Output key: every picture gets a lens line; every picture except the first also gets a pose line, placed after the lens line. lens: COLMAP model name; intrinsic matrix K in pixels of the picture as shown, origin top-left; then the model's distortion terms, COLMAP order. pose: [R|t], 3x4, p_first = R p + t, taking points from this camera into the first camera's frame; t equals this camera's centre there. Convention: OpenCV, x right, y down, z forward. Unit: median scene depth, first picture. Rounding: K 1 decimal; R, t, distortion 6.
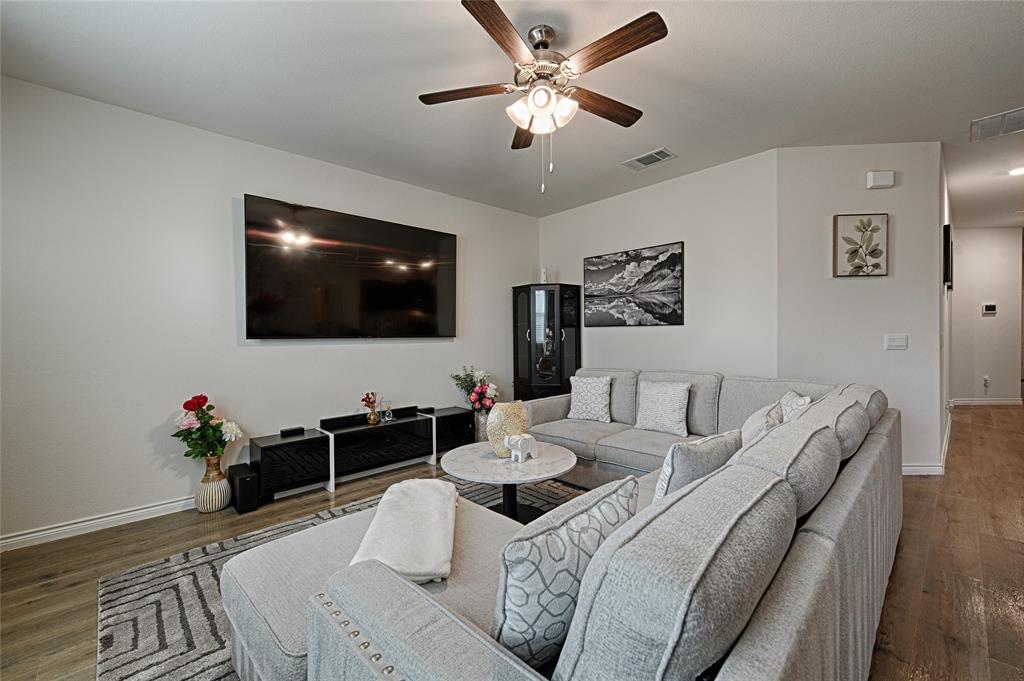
lens RADIAL K [[419.2, 0, 508.4], [0, 419.2, 339.4], [0, 0, 1]] dist [0.000274, -0.000091]
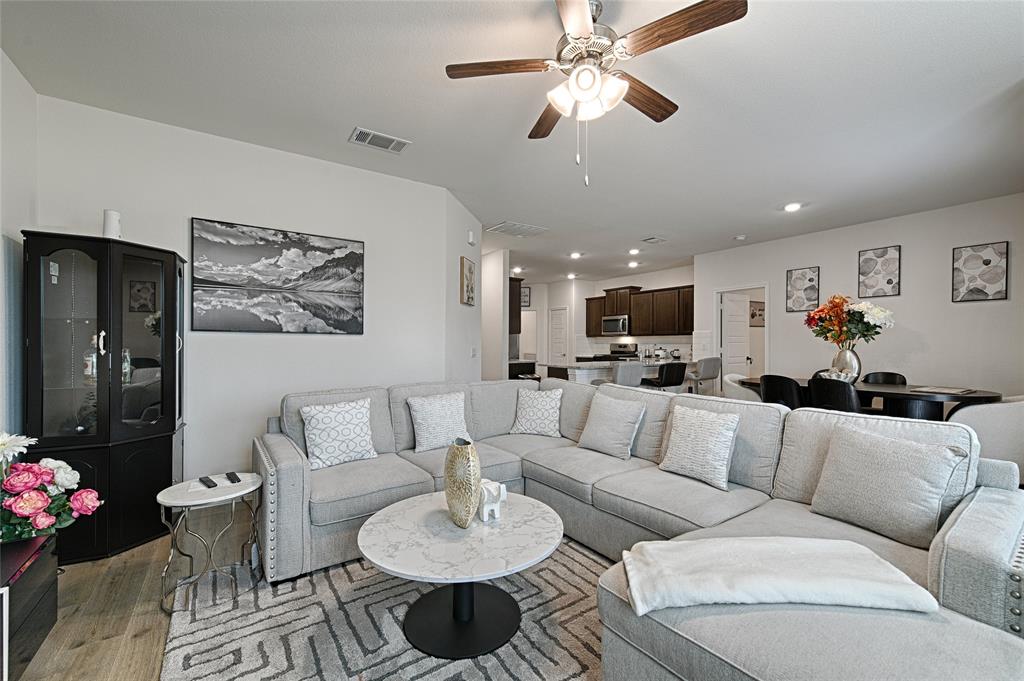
lens RADIAL K [[419.2, 0, 537.1], [0, 419.2, 343.5], [0, 0, 1]] dist [0.000274, -0.000091]
pose [[0.120391, 0.017920, 0.992565, -0.401448], [0.008616, 0.999781, -0.019095, 0.004549], [-0.992689, 0.010851, 0.120210, 0.490490]]
